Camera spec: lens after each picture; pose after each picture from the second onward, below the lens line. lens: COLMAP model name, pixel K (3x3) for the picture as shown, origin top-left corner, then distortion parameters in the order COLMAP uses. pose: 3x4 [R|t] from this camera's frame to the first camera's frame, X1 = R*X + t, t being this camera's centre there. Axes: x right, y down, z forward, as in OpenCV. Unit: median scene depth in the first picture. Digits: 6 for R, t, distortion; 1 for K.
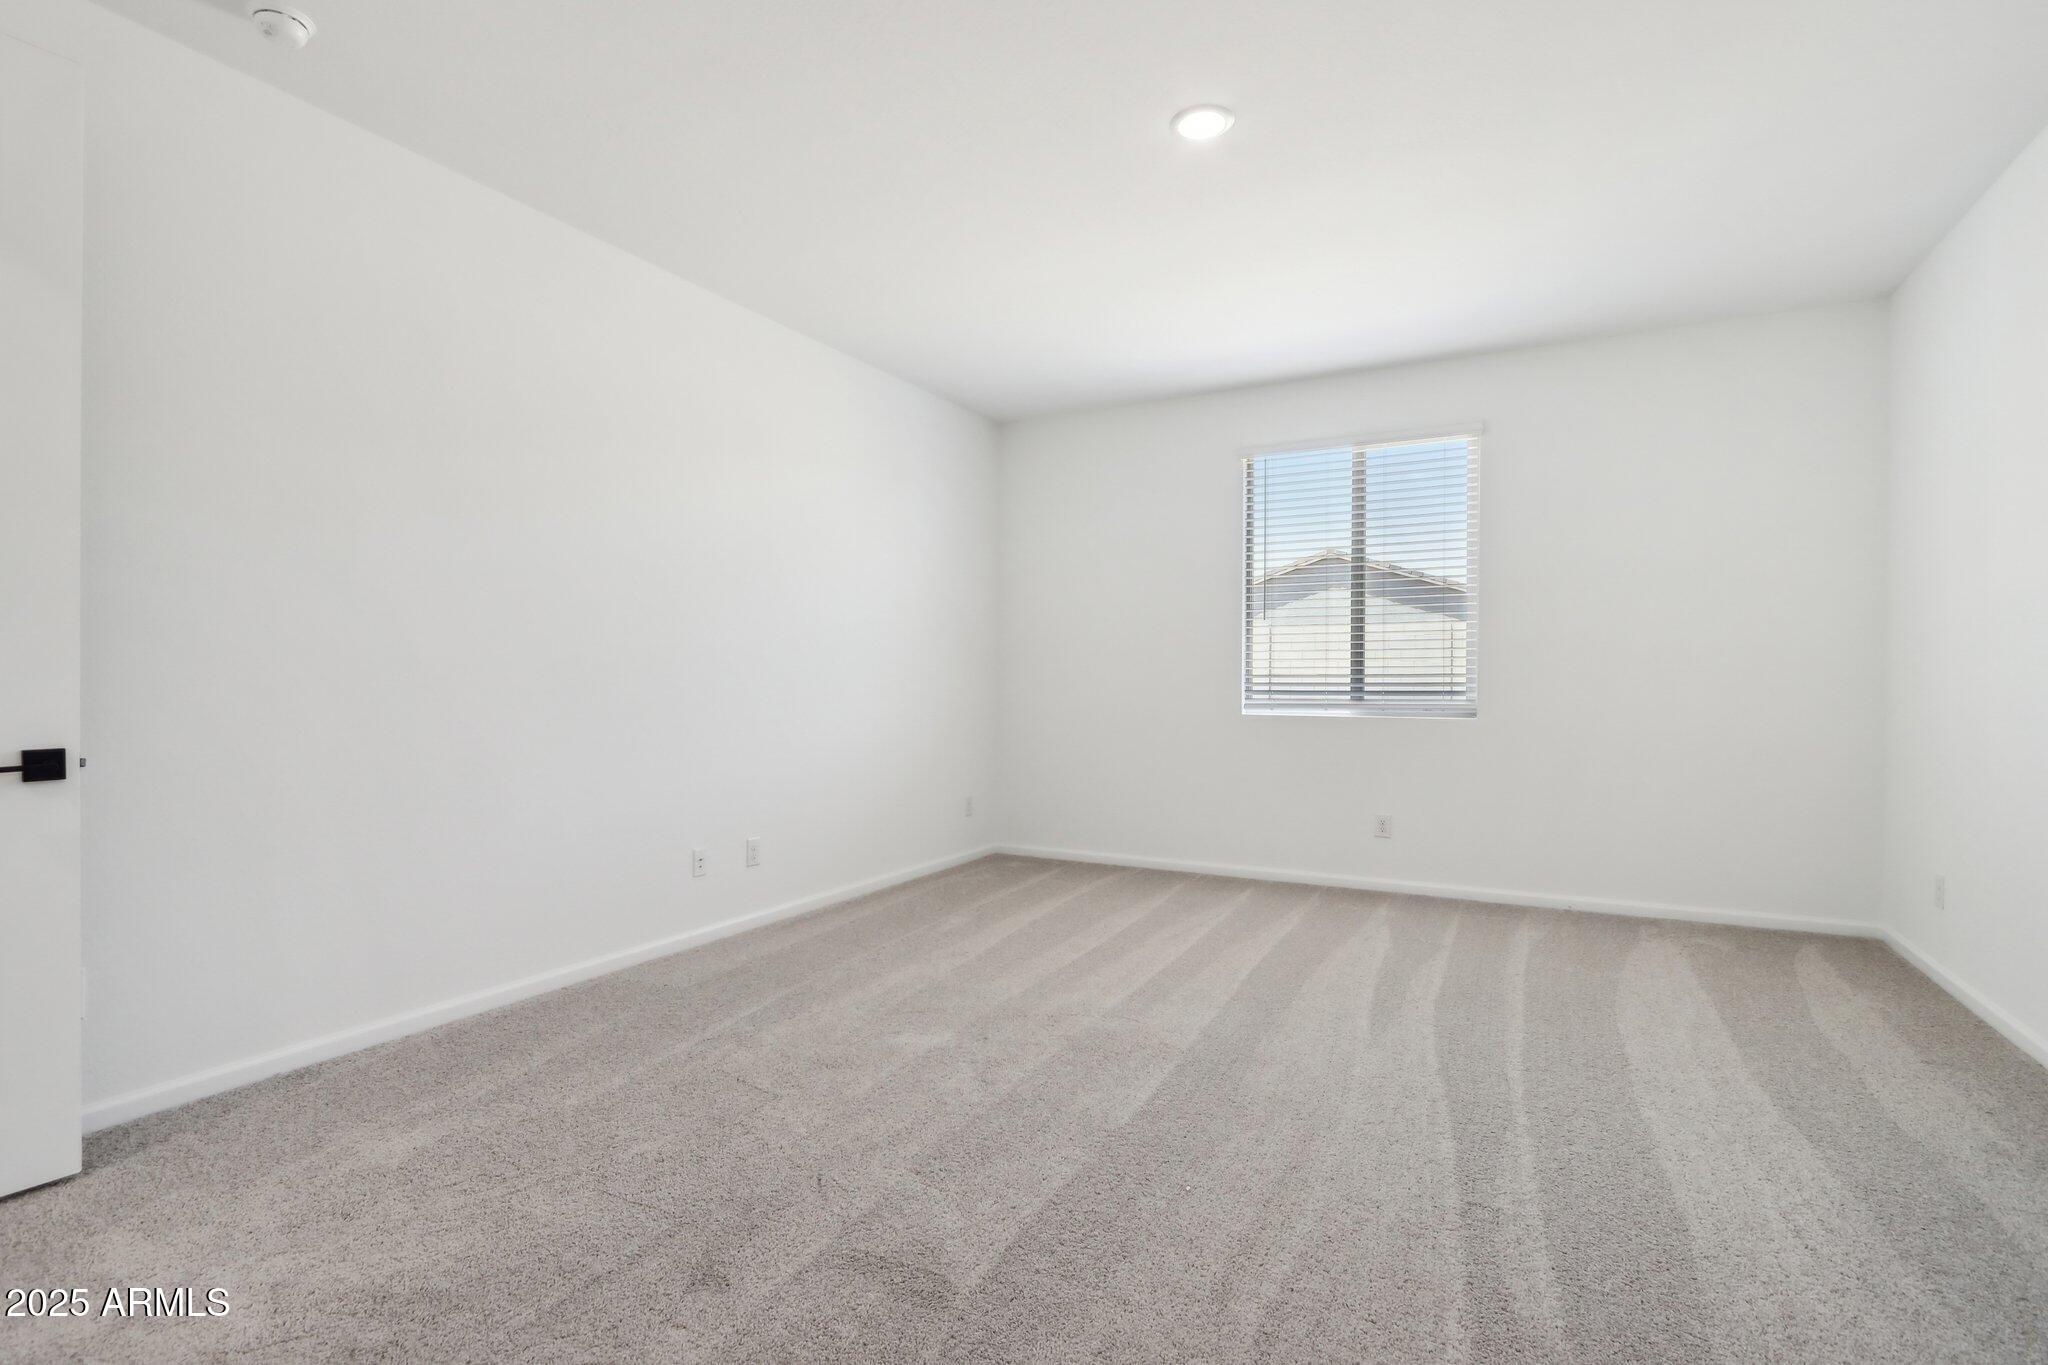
lens RADIAL K [[988.6, 0, 1000.4], [0, 988.6, 693.3], [0, 0, 1]] dist [-0.013016, 0.000145]
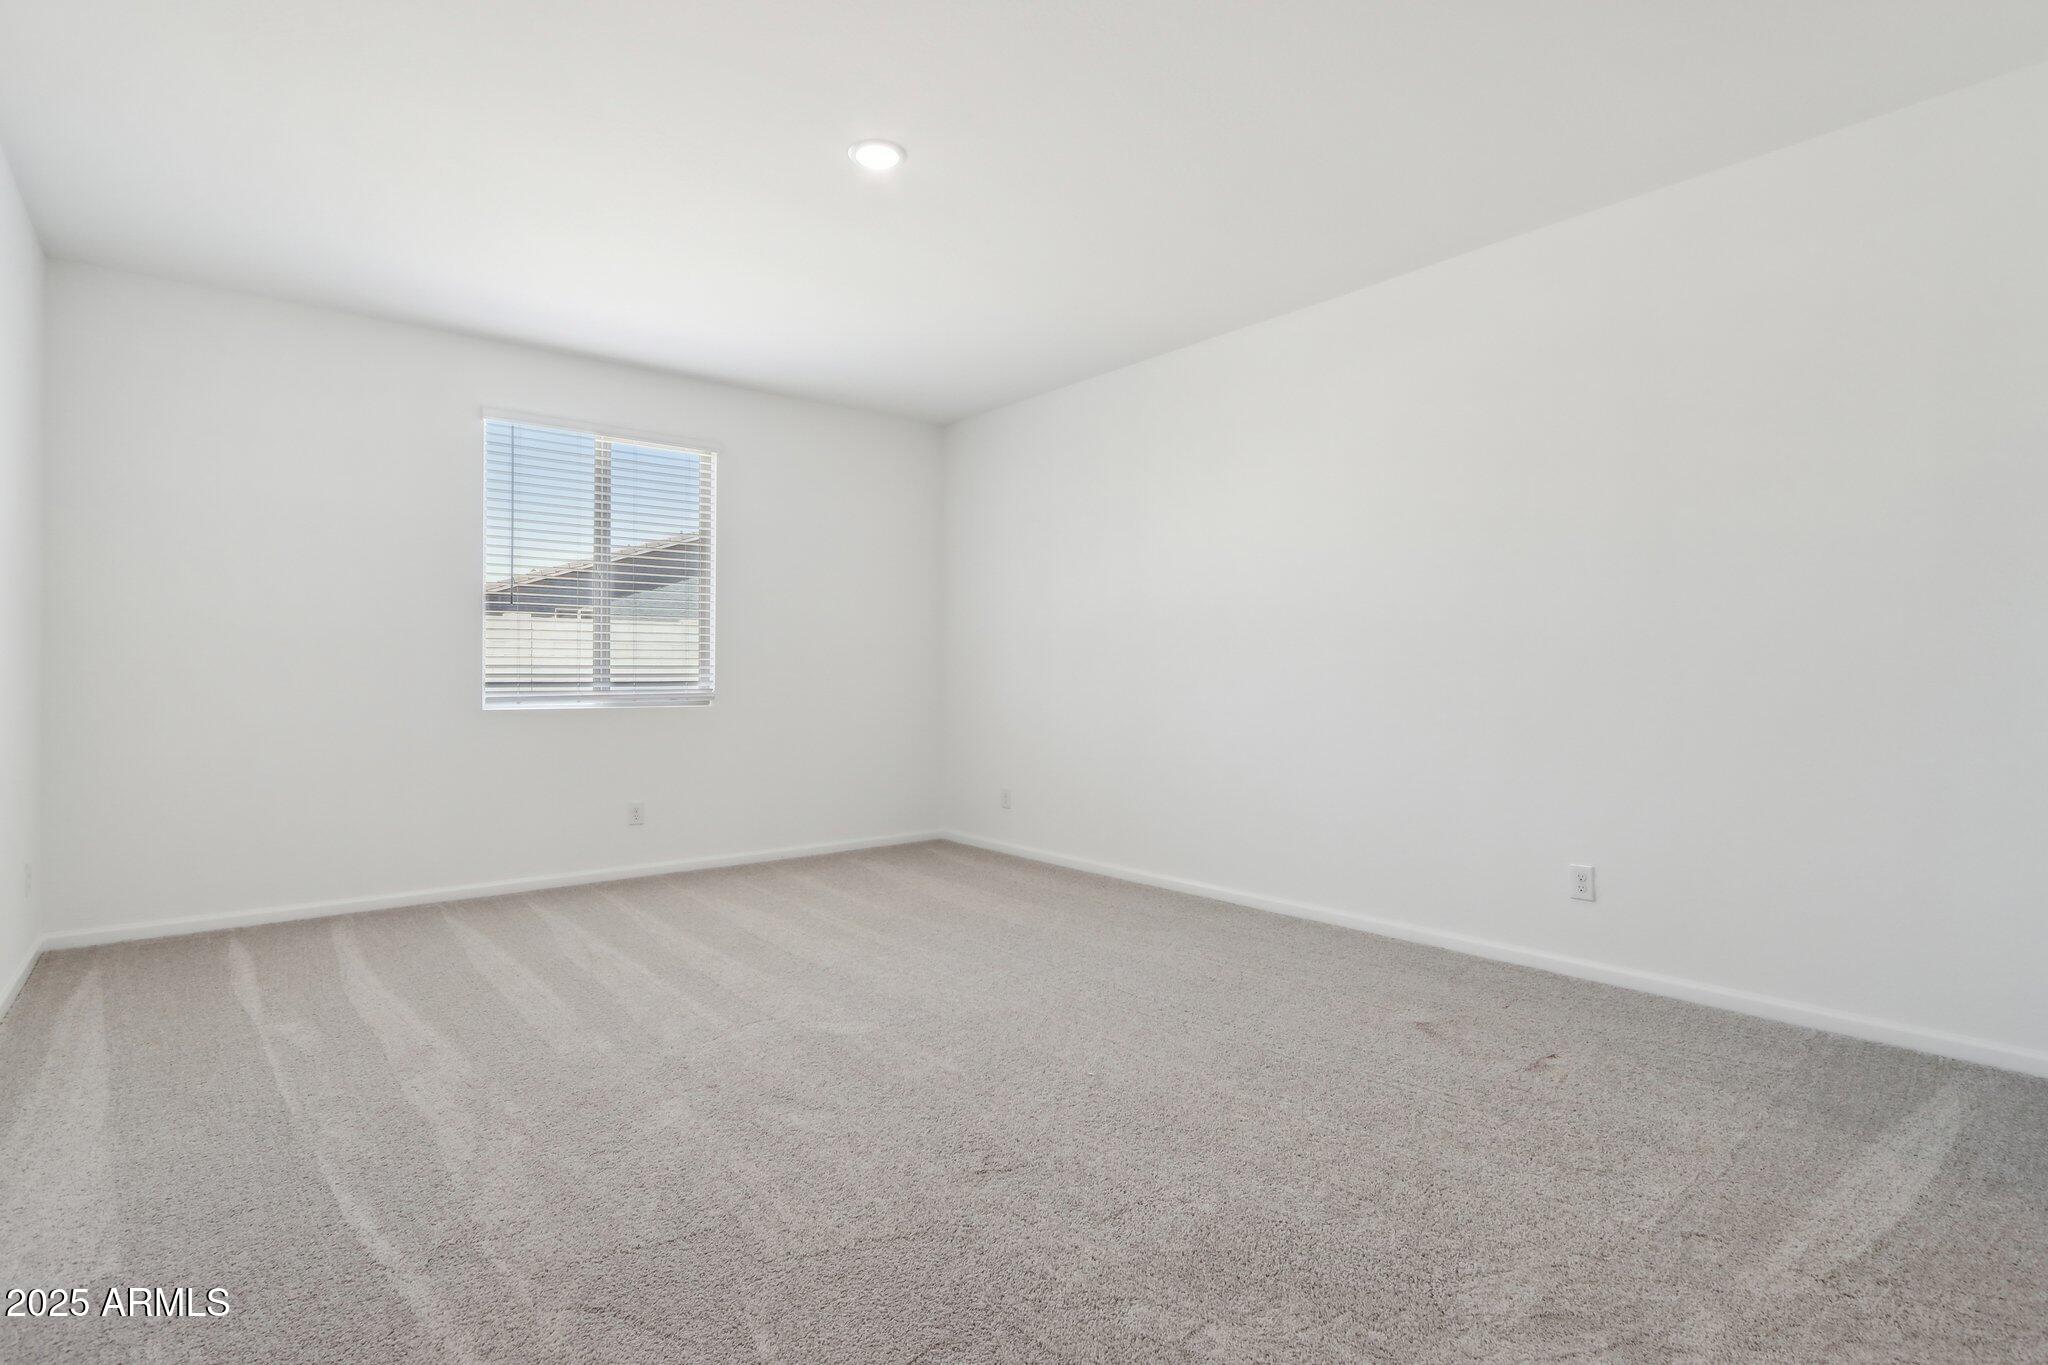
lens RADIAL K [[988.6, 0, 1000.4], [0, 988.6, 693.3], [0, 0, 1]] dist [-0.013016, 0.000145]
pose [[0.374537, -0.017110, 0.927054, -0.416209], [0.010367, 0.999844, 0.014266, -0.001113], [-0.927154, 0.004267, 0.374656, 0.259899]]
